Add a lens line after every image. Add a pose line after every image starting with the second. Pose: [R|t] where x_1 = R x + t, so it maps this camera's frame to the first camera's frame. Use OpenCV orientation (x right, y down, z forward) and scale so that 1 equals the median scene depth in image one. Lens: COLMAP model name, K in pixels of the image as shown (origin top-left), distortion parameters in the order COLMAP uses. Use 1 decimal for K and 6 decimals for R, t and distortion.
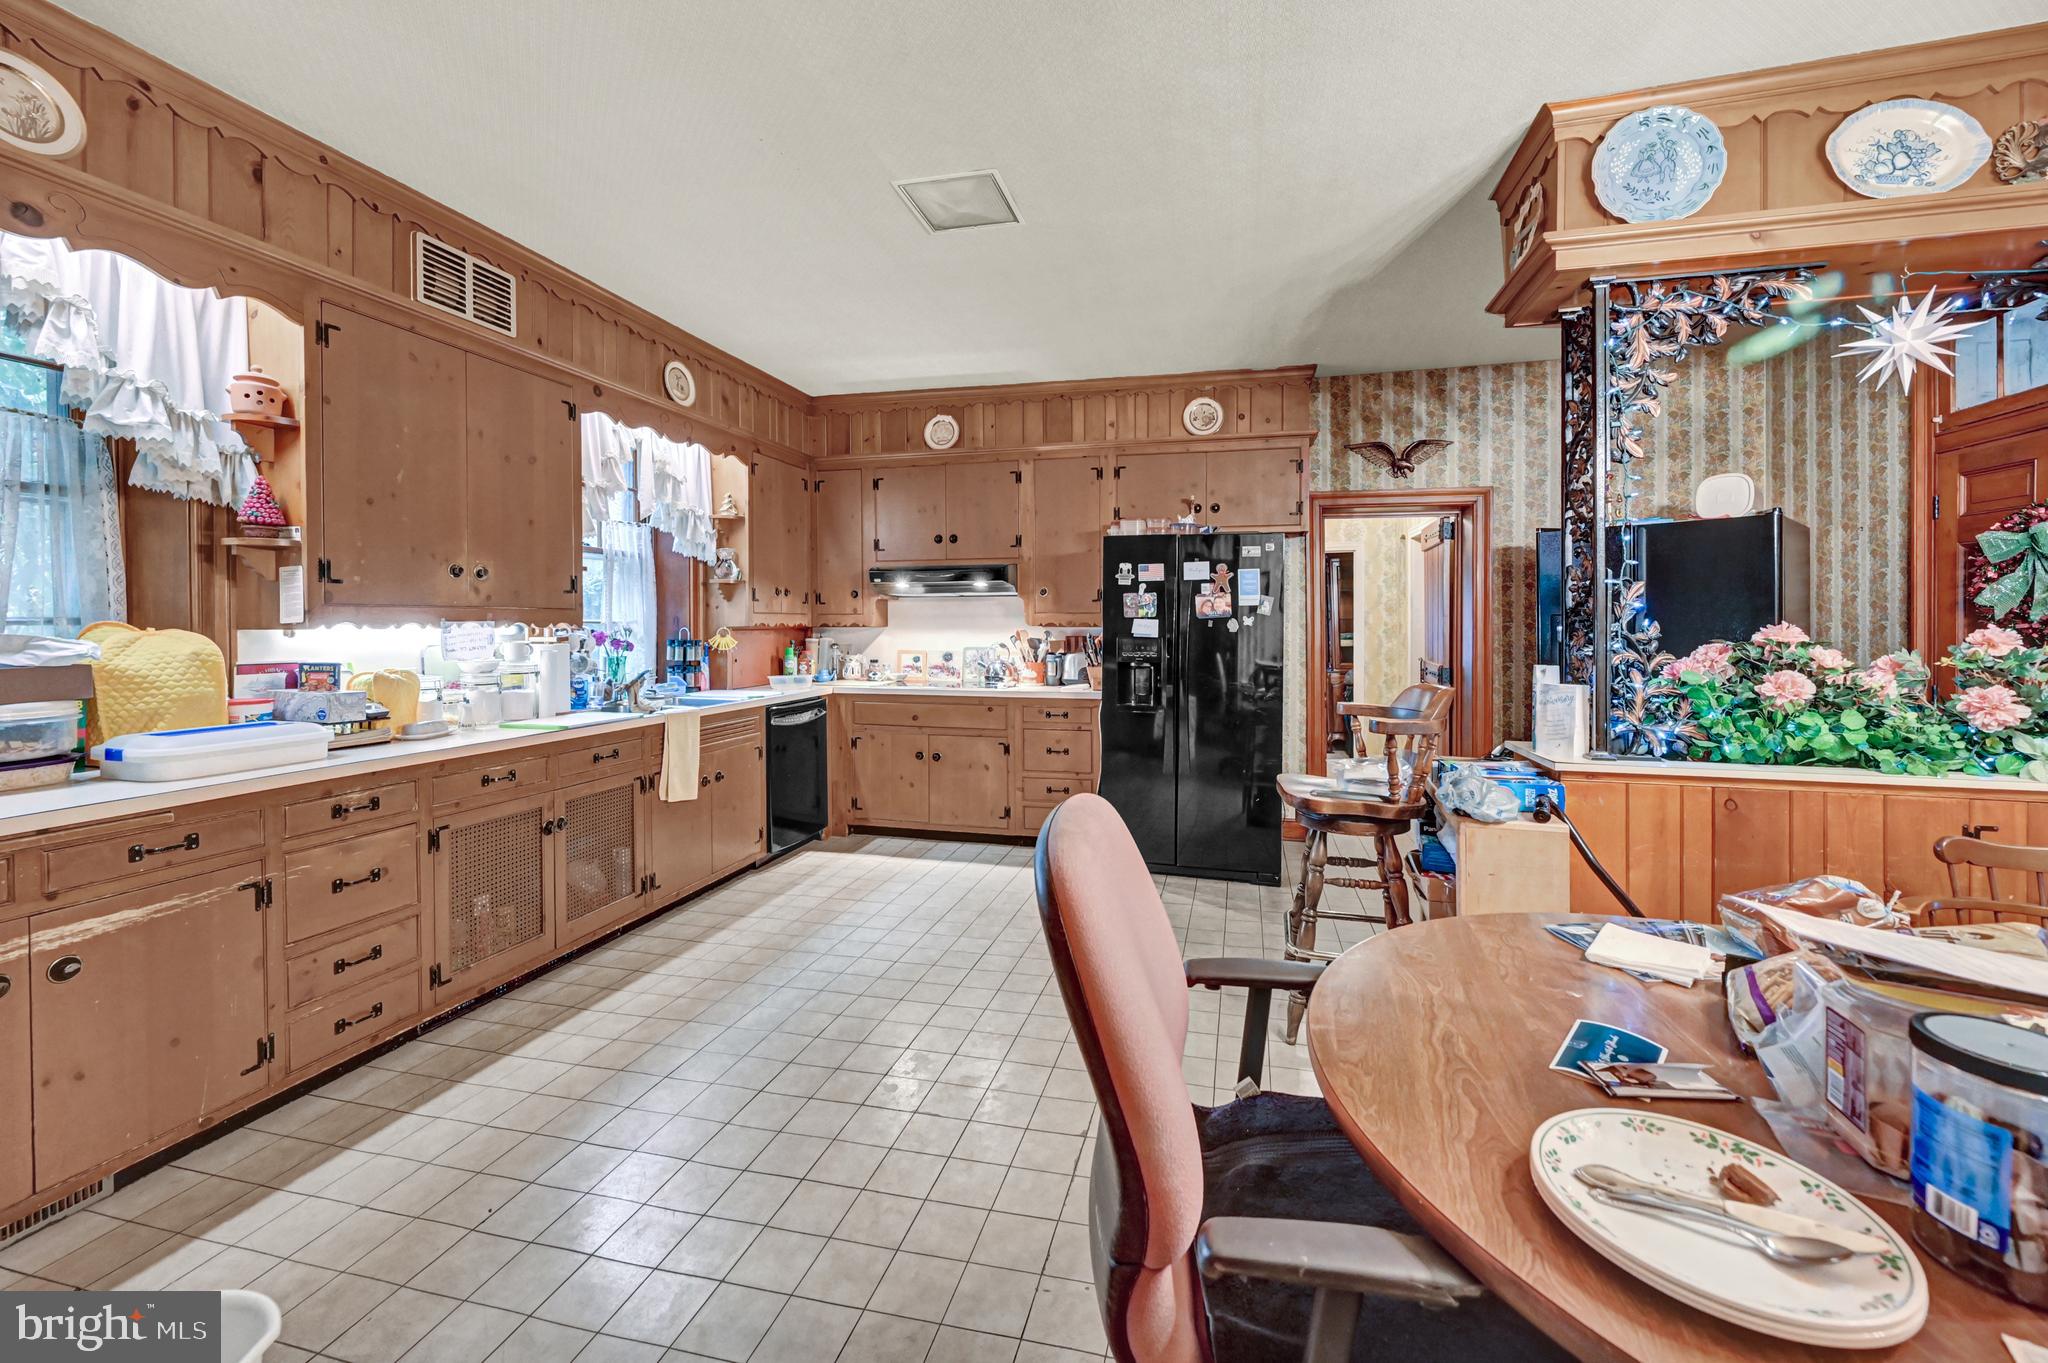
lens RADIAL K [[866.6, 0, 1026.8], [0, 866.6, 631.8], [0, 0, 1]] dist [0.000572, 0.000115]
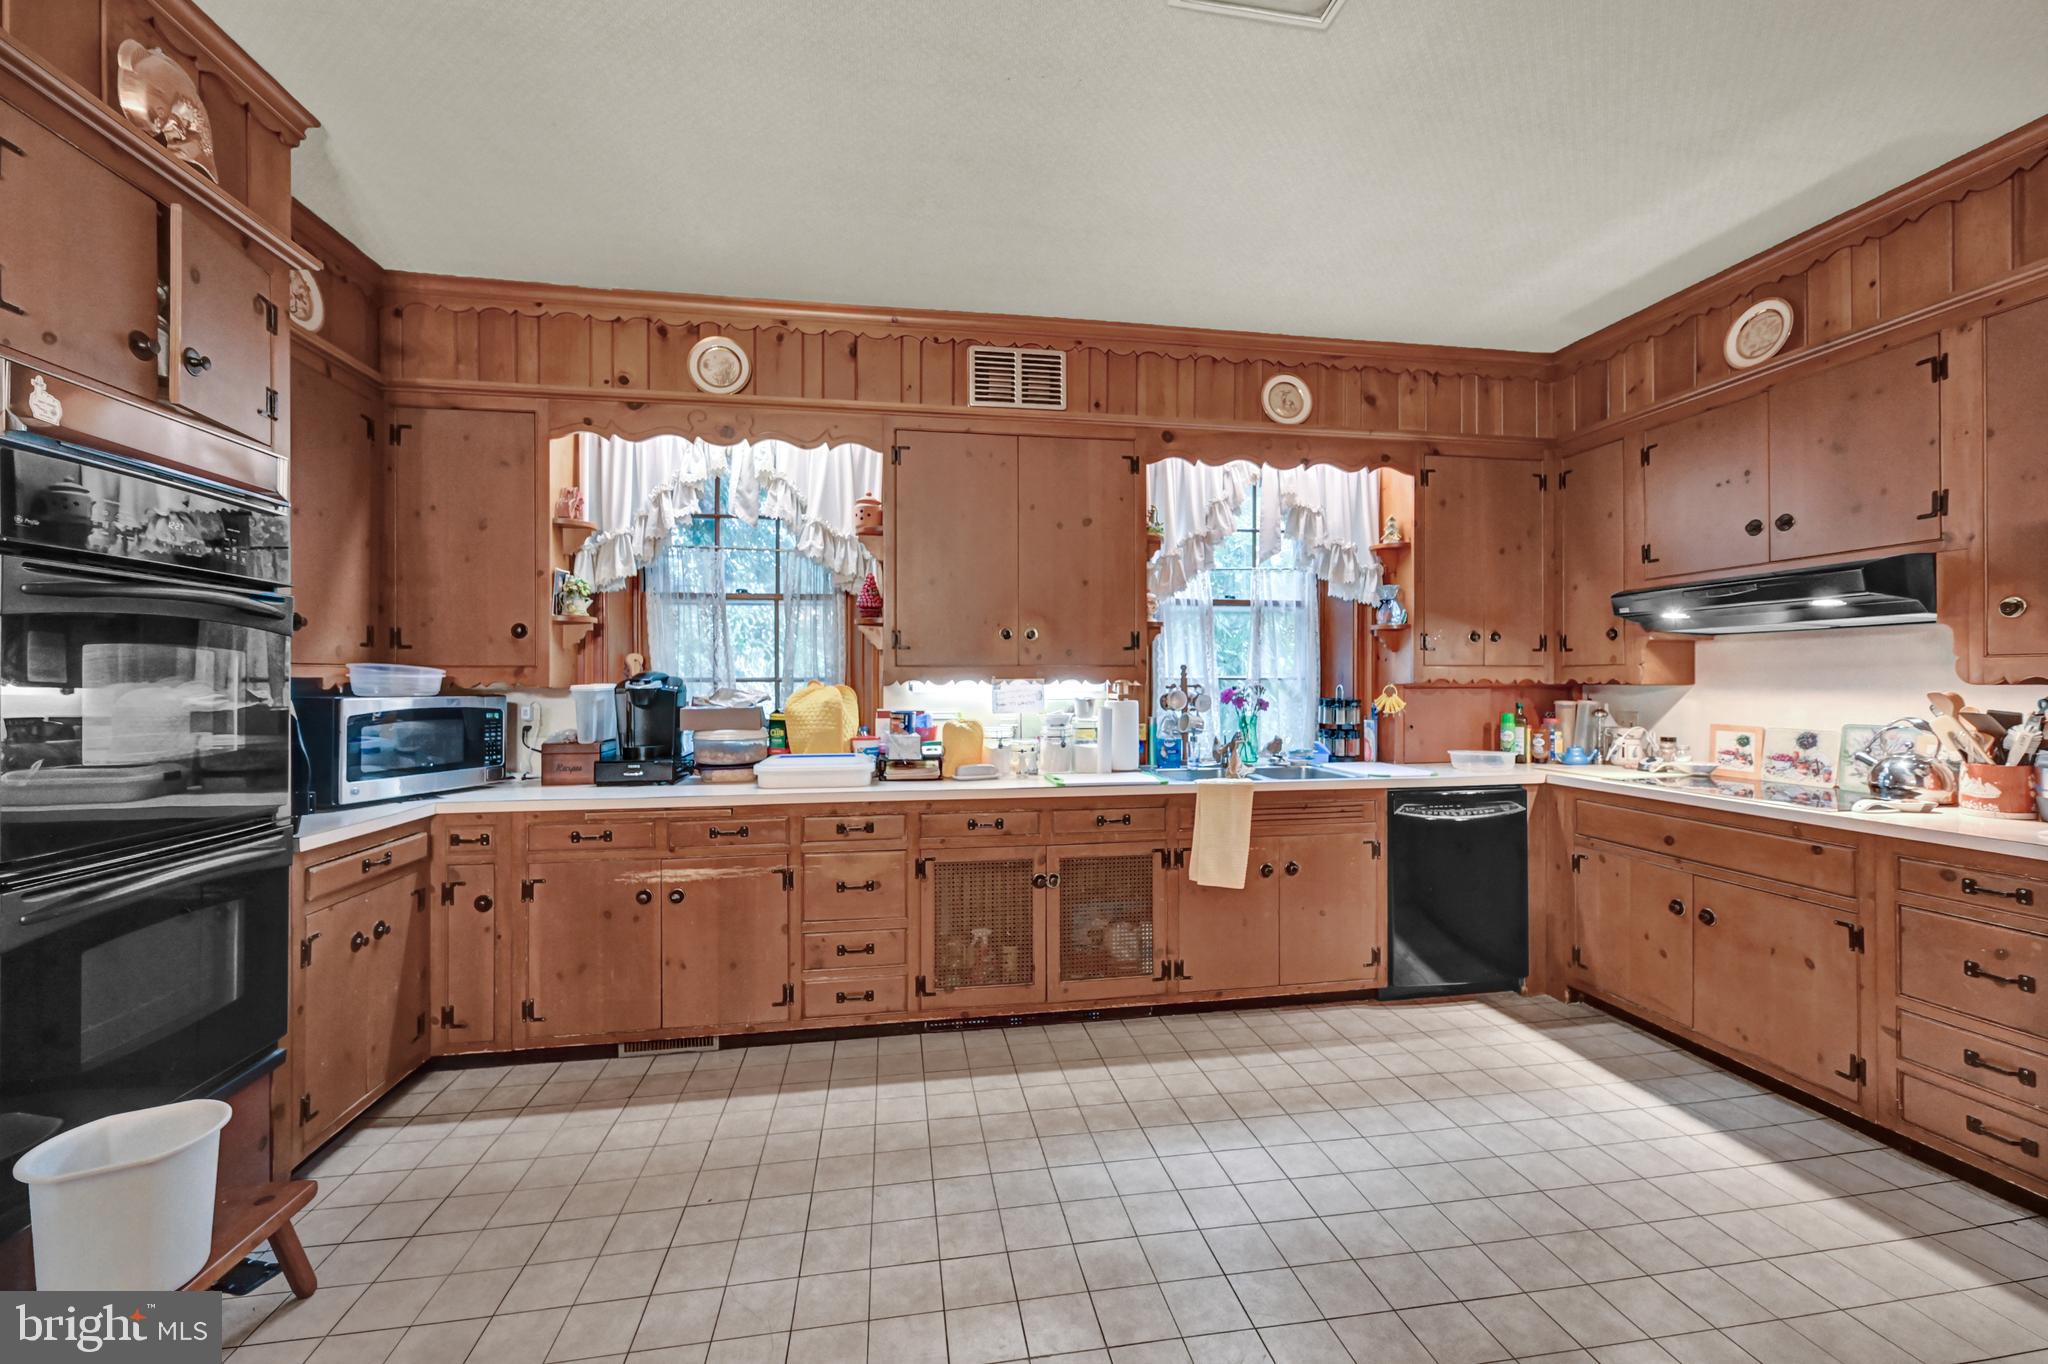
lens RADIAL K [[833.9, 0, 1024.0], [0, 833.9, 682.0], [0, 0, 1]] dist [-0.000060, 0.000060]
pose [[0.392686, 0.001884, -0.919671, 0.245099], [-0.006141, 0.999981, -0.000574, -0.005530], [0.919652, 0.005873, 0.392690, 0.425315]]
